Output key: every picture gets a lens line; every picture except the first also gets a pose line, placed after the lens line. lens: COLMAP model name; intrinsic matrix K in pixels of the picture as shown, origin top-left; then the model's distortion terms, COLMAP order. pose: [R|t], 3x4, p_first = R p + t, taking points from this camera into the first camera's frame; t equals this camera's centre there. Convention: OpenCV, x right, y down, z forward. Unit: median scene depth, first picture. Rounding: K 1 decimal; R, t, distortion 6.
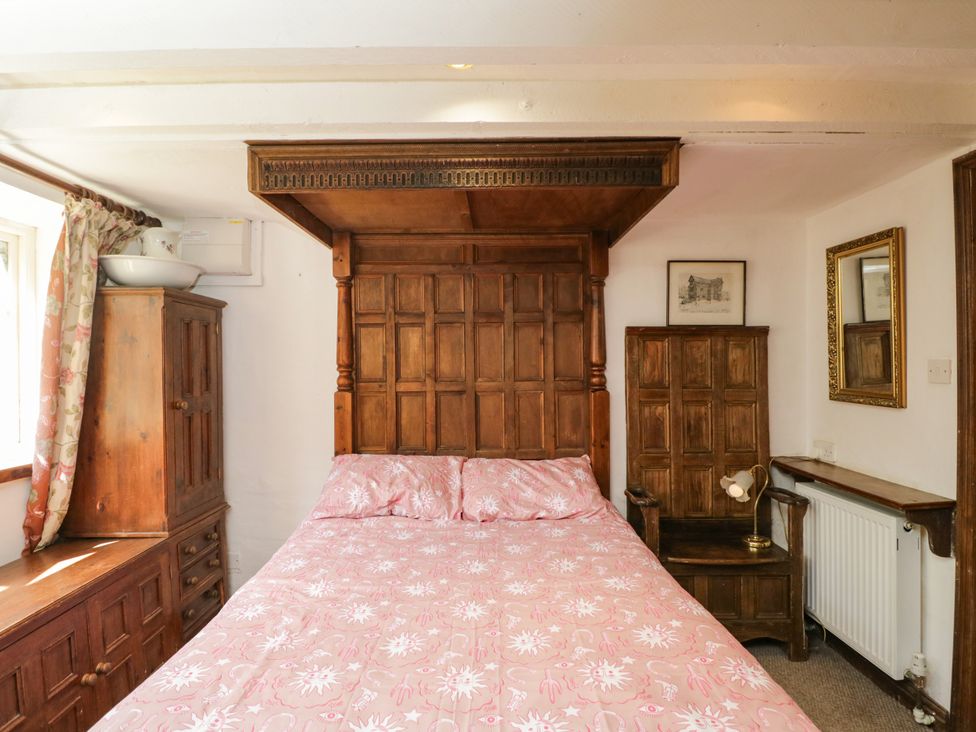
lens RADIAL K [[510.5, 0, 484.6], [0, 510.5, 361.7], [0, 0, 1]] dist [-0.001208, -0.012328]
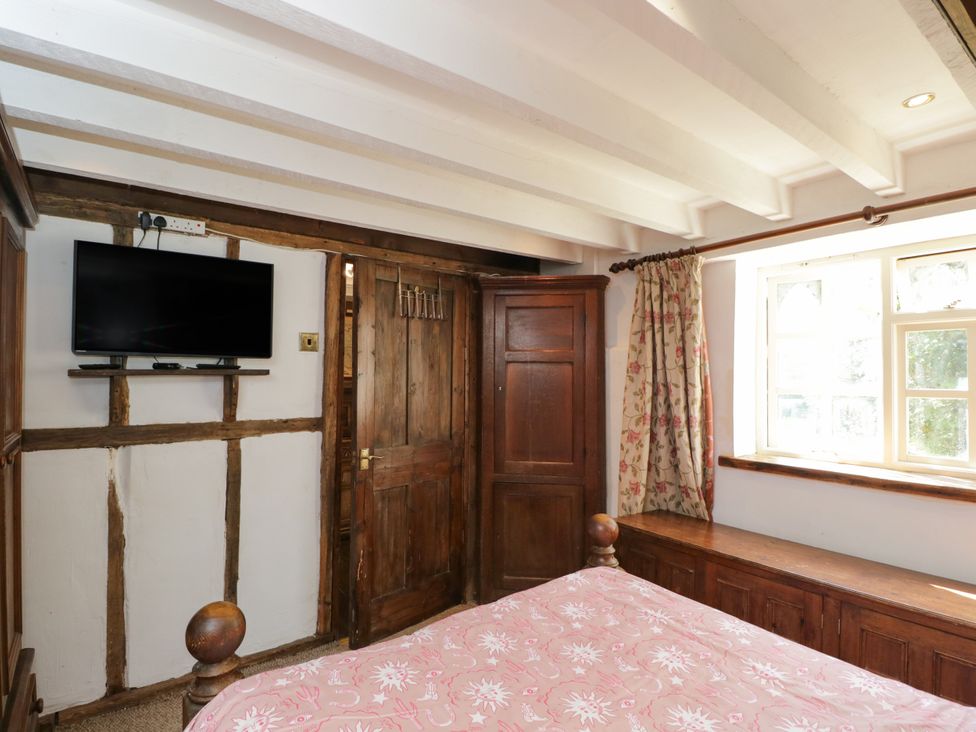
lens RADIAL K [[510.5, 0, 489.5], [0, 510.5, 368.5], [0, 0, 1]] dist [-0.001208, -0.012328]
pose [[-0.799301, -0.008361, -0.600873, 0.347137], [-0.000751, 0.999916, -0.012915, -0.013182], [0.600930, -0.009872, -0.799241, 0.821842]]
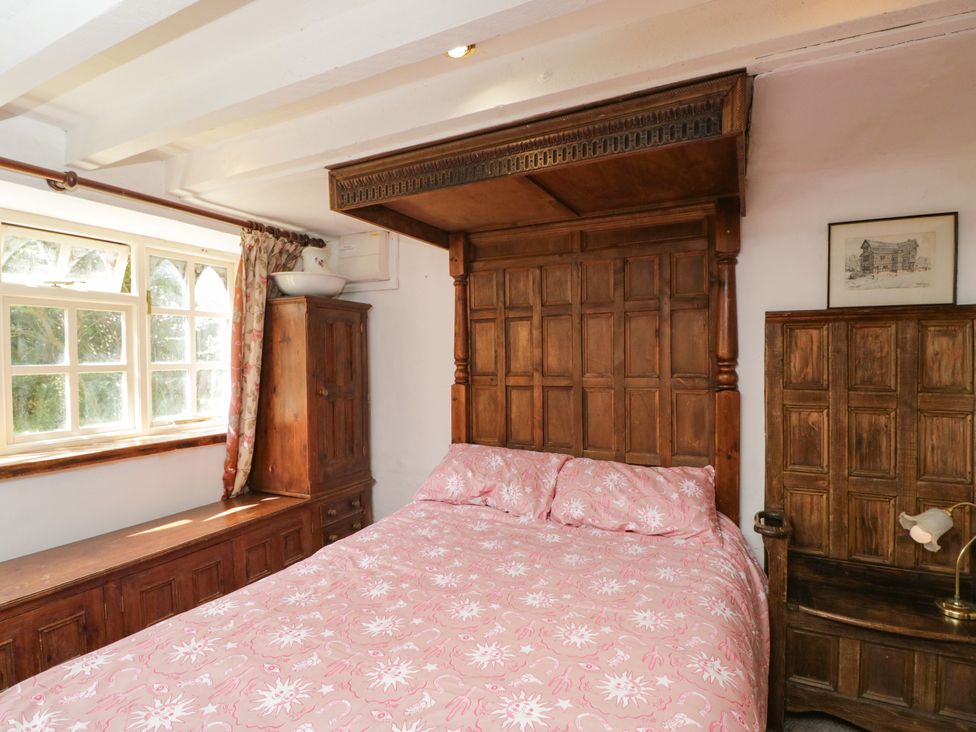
lens RADIAL K [[510.5, 0, 484.9], [0, 510.5, 362.9], [0, 0, 1]] dist [-0.001208, -0.012328]
pose [[0.889619, 0.004910, -0.456676, 0.283404], [0.004074, 0.999817, 0.018685, -0.005819], [0.456684, -0.018483, 0.889437, 0.091273]]
